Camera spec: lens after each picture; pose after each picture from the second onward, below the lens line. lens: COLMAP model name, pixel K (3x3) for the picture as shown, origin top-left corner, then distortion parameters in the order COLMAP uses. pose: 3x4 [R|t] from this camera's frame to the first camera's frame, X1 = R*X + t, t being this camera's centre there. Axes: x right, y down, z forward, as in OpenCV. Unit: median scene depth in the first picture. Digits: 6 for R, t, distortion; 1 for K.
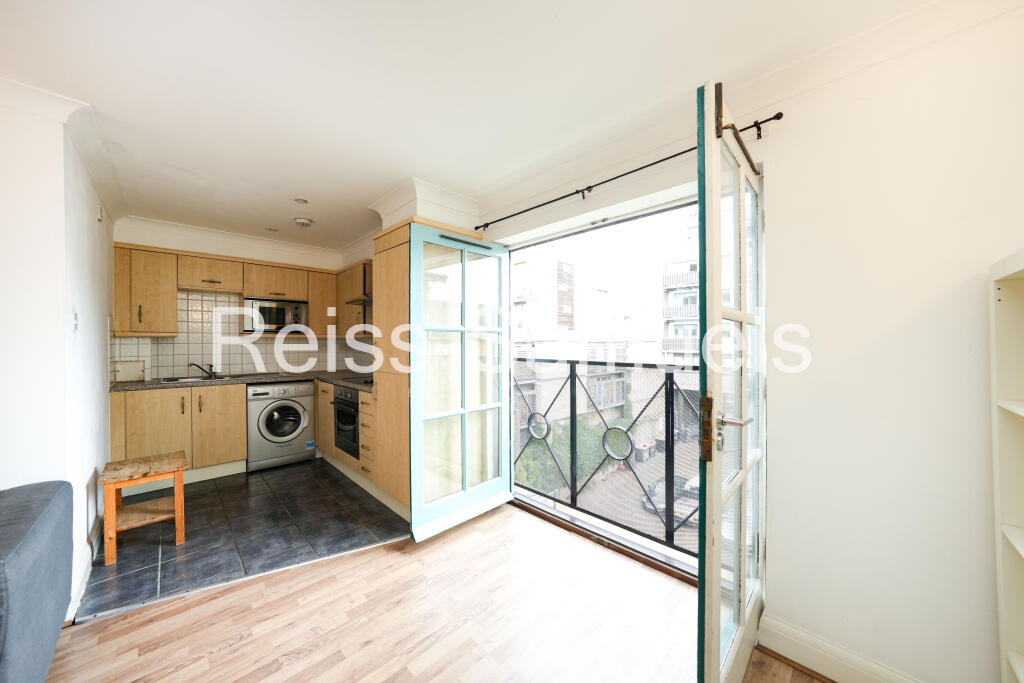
lens RADIAL K [[345.2, 0, 508.2], [0, 345.2, 361.3], [0, 0, 1]] dist [-0.033590, 0.005548]
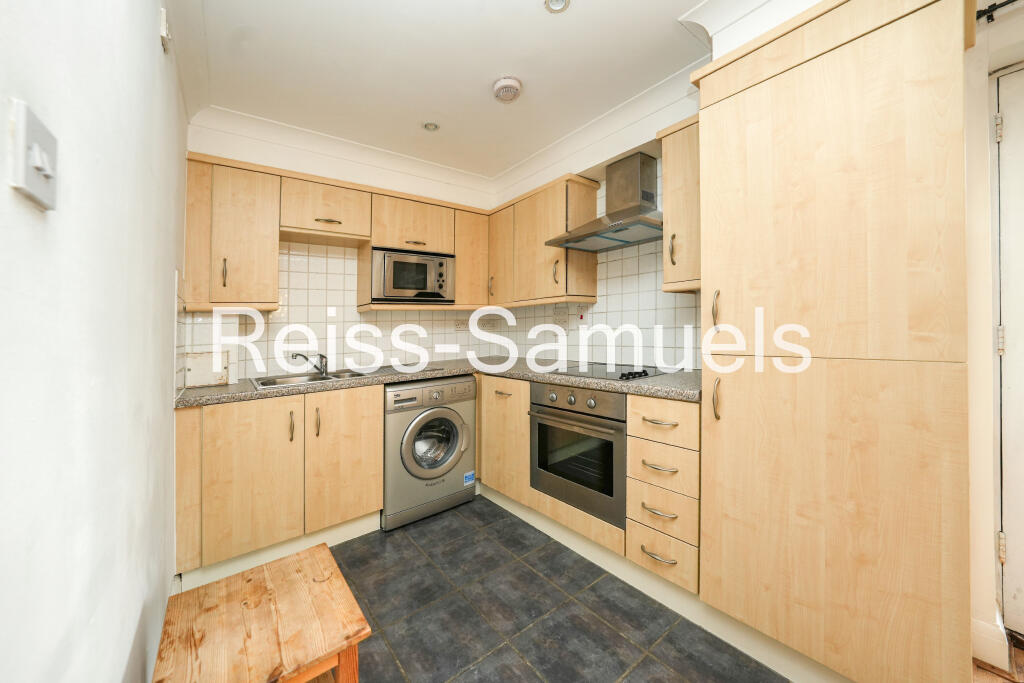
lens RADIAL K [[360.2, 0, 519.6], [0, 360.2, 328.0], [0, 0, 1]] dist [-0.028439, 0.006736]
pose [[0.993504, -0.046730, -0.103756, -0.505962], [0.040243, 0.997154, -0.063754, 0.018440], [0.106440, 0.059165, 0.992557, 0.423544]]
